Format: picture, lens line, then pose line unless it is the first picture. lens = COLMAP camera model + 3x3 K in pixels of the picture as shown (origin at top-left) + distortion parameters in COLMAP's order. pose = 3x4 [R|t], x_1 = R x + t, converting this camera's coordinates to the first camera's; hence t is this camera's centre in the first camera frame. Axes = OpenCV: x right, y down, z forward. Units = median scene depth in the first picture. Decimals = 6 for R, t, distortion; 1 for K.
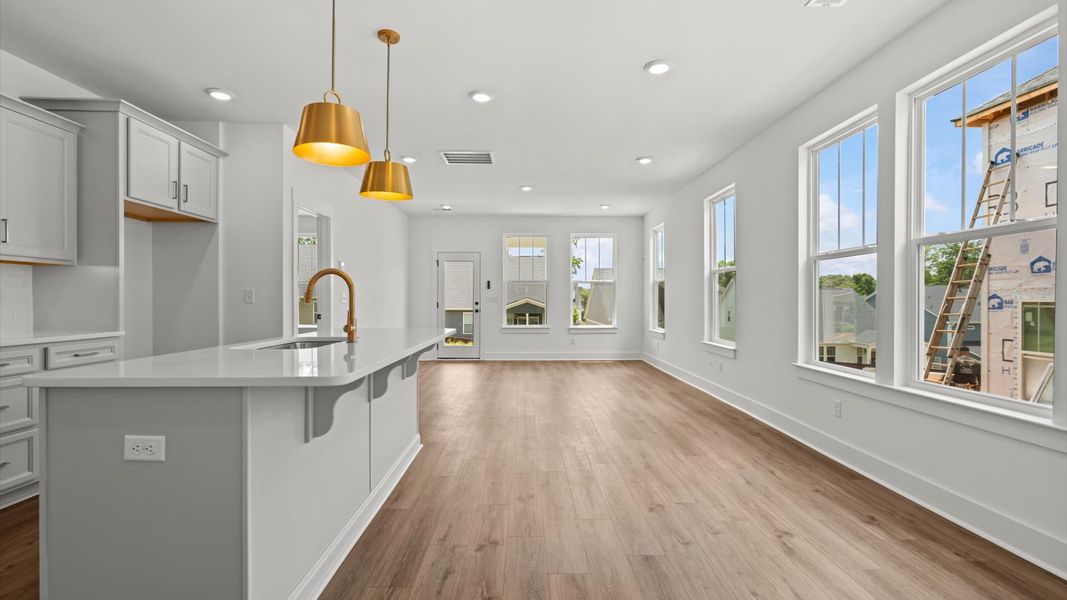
lens RADIAL K [[479.4, 0, 531.9], [0, 479.4, 301.7], [0, 0, 1]] dist [-0.006101, -0.000371]
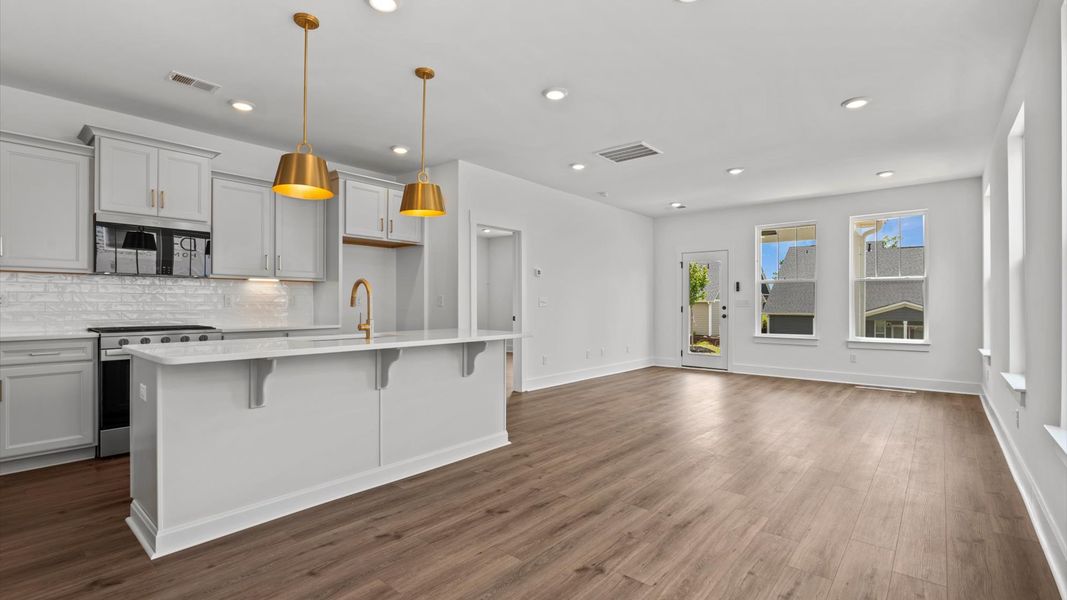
lens RADIAL K [[479.4, 0, 530.9], [0, 479.4, 300.7], [0, 0, 1]] dist [-0.006101, -0.000371]
pose [[0.744531, -0.004092, -0.667575, 0.371132], [-0.002849, 0.999953, -0.009307, -0.000463], [0.667582, 0.008831, 0.744484, 0.183841]]
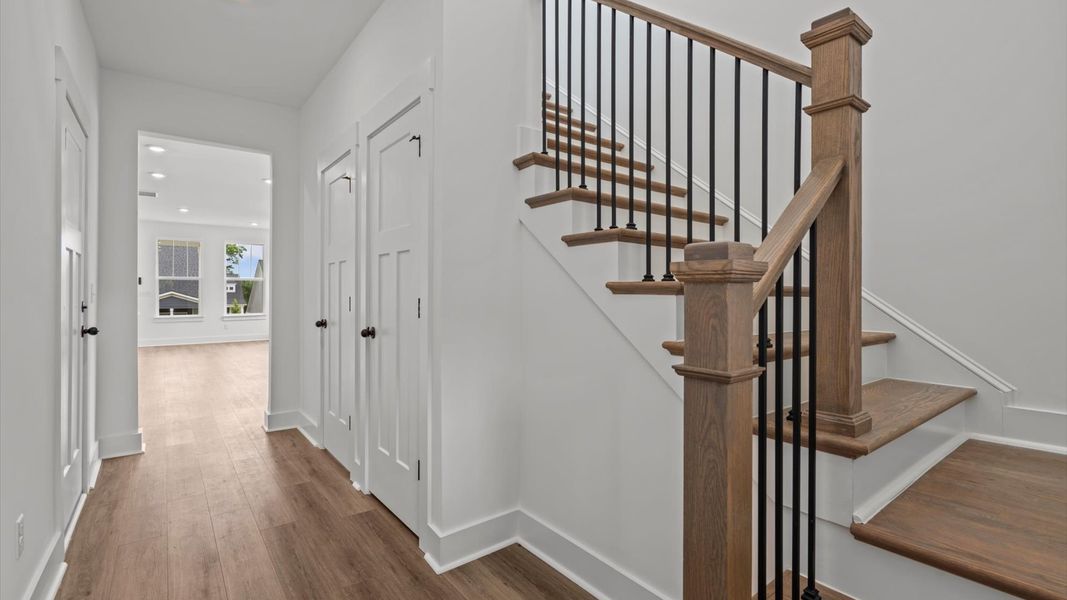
lens RADIAL K [[479.4, 0, 533.1], [0, 479.4, 291.6], [0, 0, 1]] dist [-0.006101, -0.000371]
pose [[0.799302, 0.001455, 0.600928, -0.042727], [0.002547, 0.999980, -0.005809, -0.000524], [-0.600924, 0.006174, 0.799282, -0.843107]]
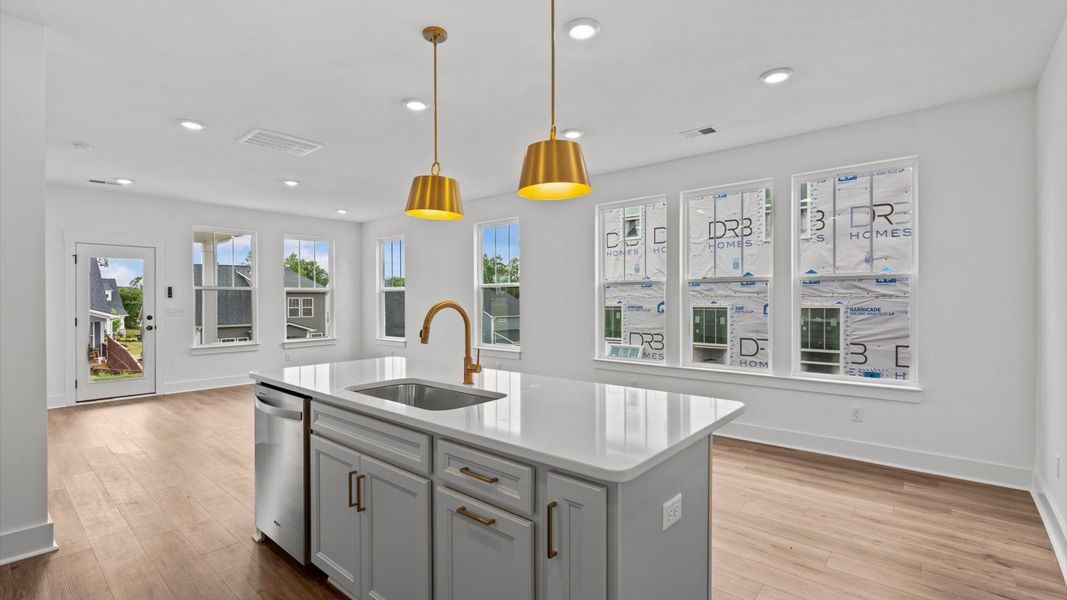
lens RADIAL K [[479.4, 0, 534.6], [0, 479.4, 298.9], [0, 0, 1]] dist [-0.006101, -0.000371]
pose [[0.660761, -0.003041, 0.750590, -0.481539], [0.006116, 0.999980, -0.001333, -0.035913], [-0.750571, 0.005471, 0.660767, 0.152194]]
